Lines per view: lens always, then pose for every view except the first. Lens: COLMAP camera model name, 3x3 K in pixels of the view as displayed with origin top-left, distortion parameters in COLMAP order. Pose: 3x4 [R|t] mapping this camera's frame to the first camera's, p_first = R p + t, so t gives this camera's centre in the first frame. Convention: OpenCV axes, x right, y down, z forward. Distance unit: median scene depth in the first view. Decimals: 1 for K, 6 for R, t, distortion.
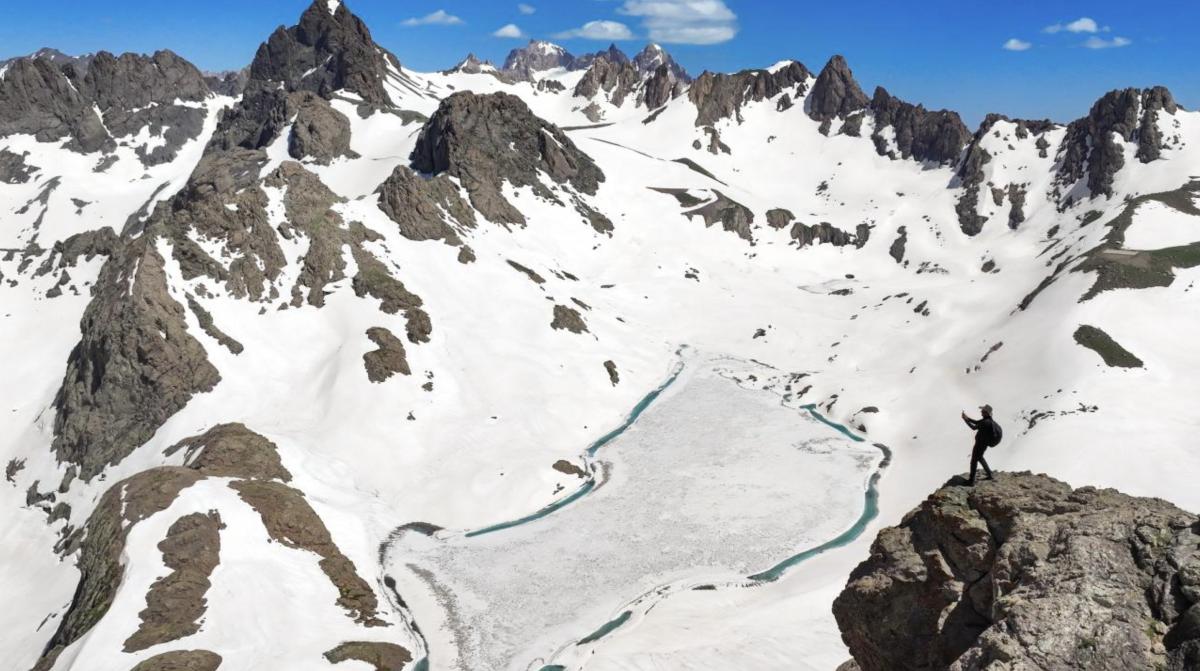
lens RADIAL K [[955.5, 0, 621.9], [0, 955.5, 340.5], [0, 0, 1]] dist [-0.002280, 0.011960]
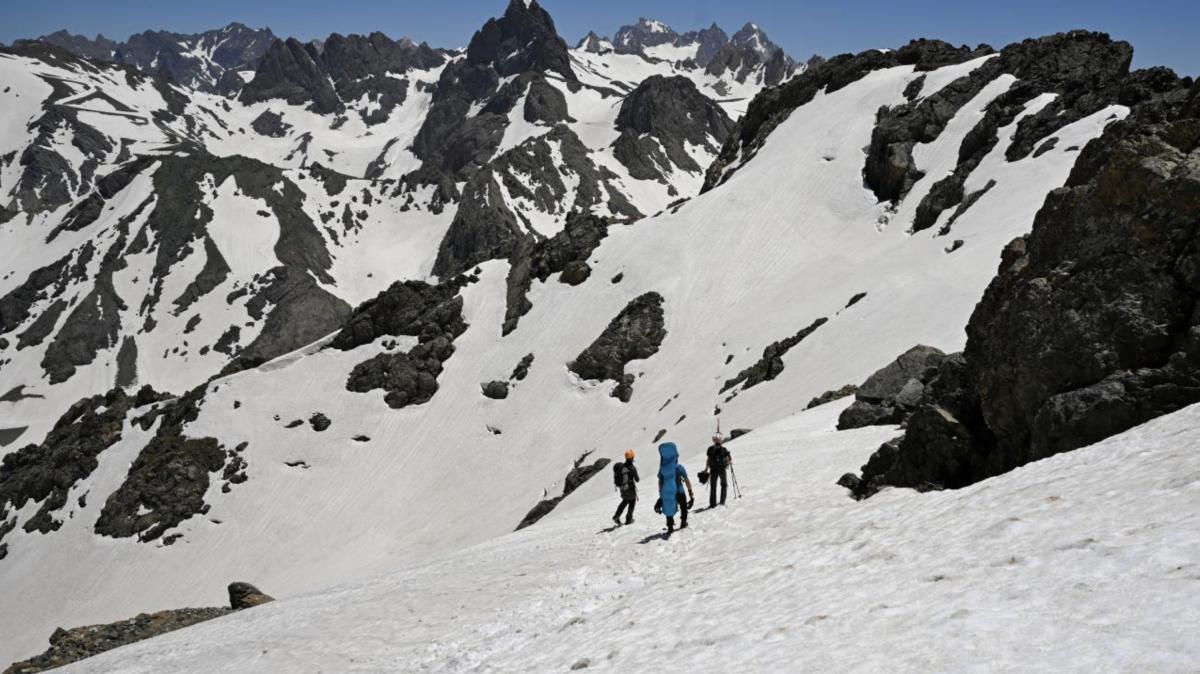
lens RADIAL K [[930.3, 0, 631.3], [0, 930.3, 334.8], [0, 0, 1]] dist [0.001933, -0.006577]
pose [[0.997835, 0.031839, -0.057544, -0.151119], [-0.029971, 0.999005, 0.033034, 0.093770], [0.058538, -0.031238, 0.997796, -0.470335]]
